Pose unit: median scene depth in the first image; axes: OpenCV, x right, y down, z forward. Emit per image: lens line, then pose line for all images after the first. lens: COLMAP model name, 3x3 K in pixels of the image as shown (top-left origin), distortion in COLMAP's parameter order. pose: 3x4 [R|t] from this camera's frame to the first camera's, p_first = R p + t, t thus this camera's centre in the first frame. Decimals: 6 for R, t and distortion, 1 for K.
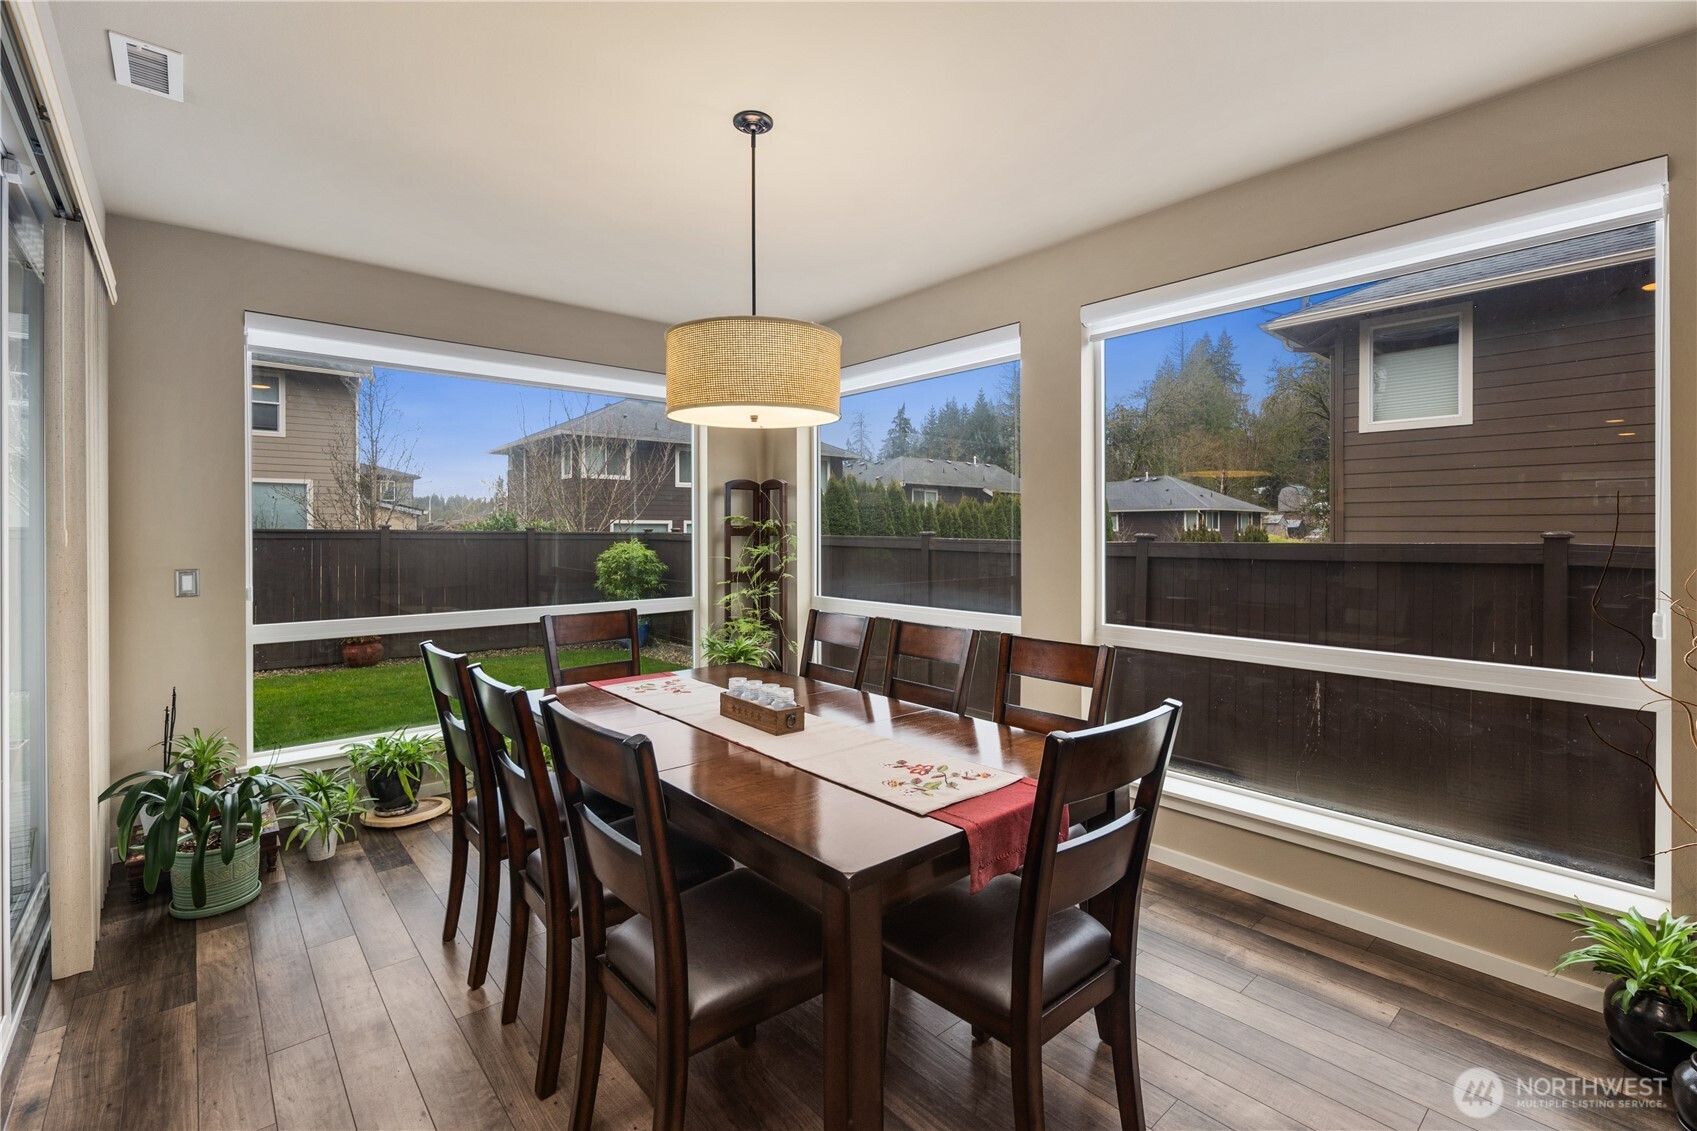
lens RADIAL K [[754.3, 0, 858.2], [0, 754.3, 532.1], [0, 0, 1]] dist [0.016342, -0.000719]
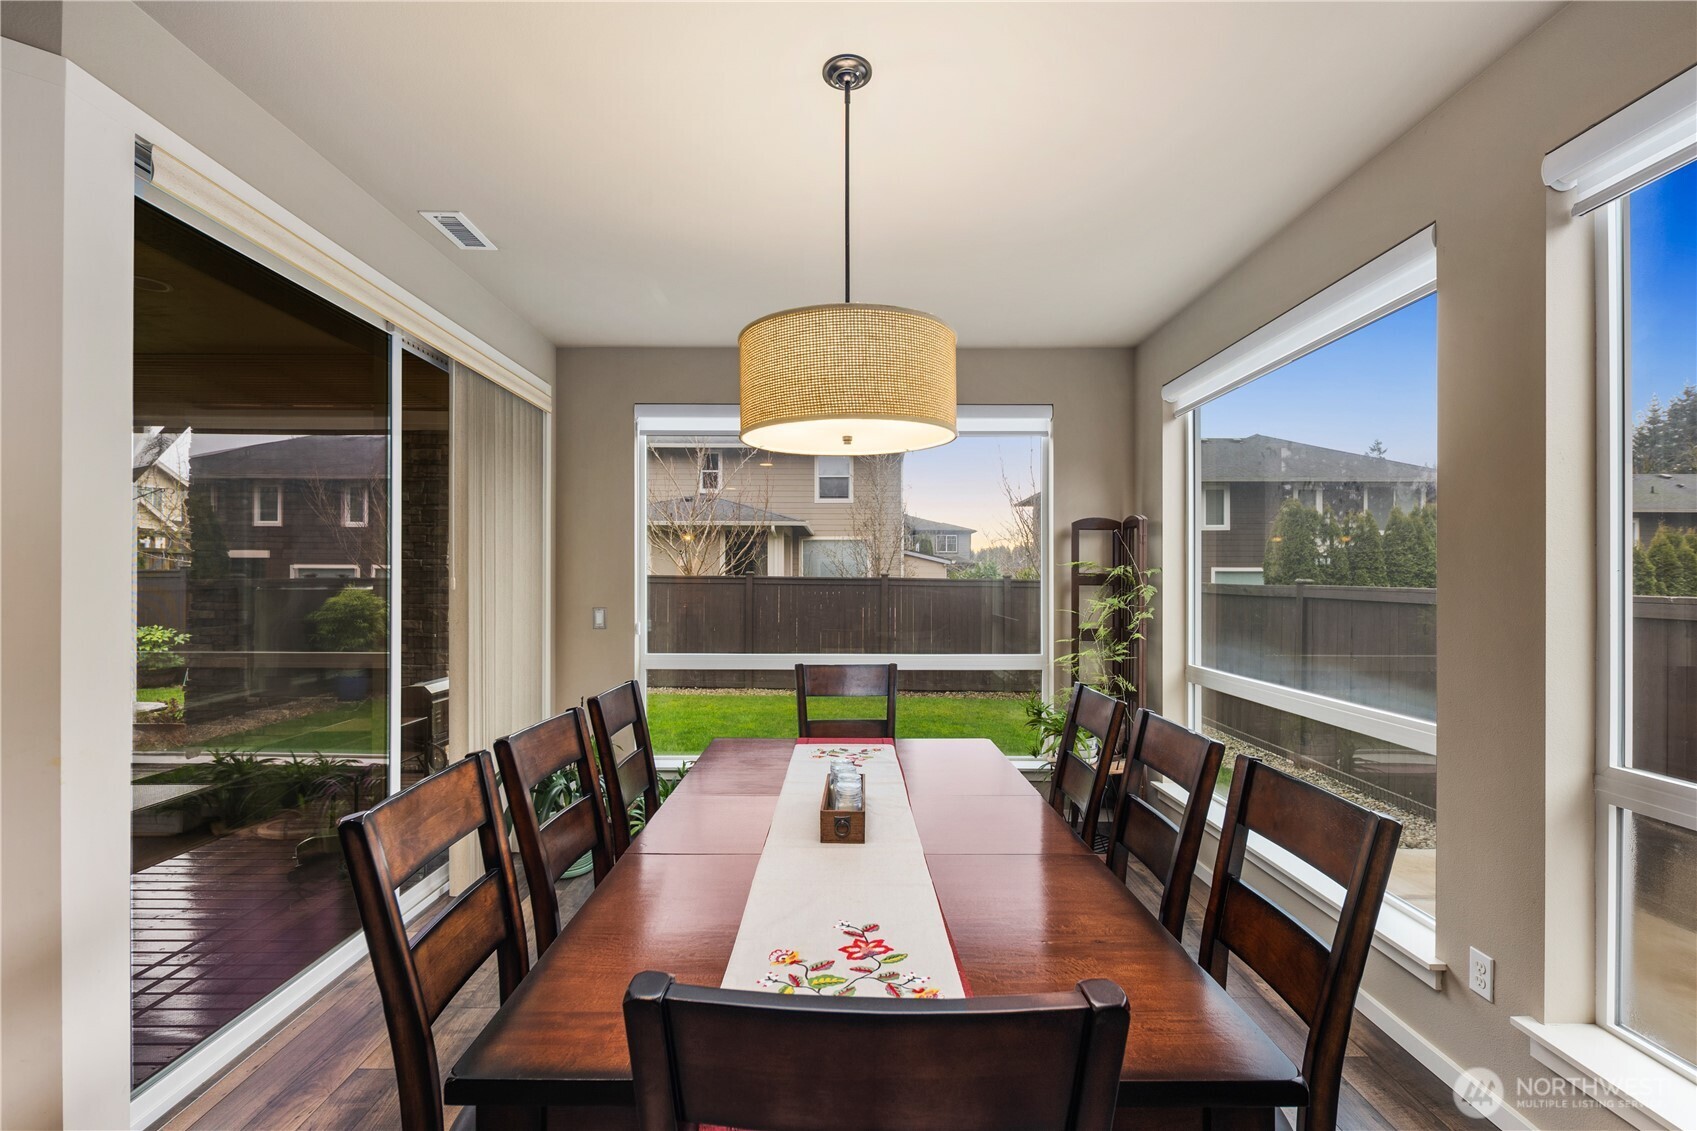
lens RADIAL K [[754.3, 0, 846.1], [0, 754.3, 576.2], [0, 0, 1]] dist [0.016342, -0.000719]
pose [[0.751229, 0.001959, -0.660039, 0.198736], [-0.005600, 0.999979, -0.003405, -0.001044], [0.660018, 0.006254, 0.751224, 0.199645]]
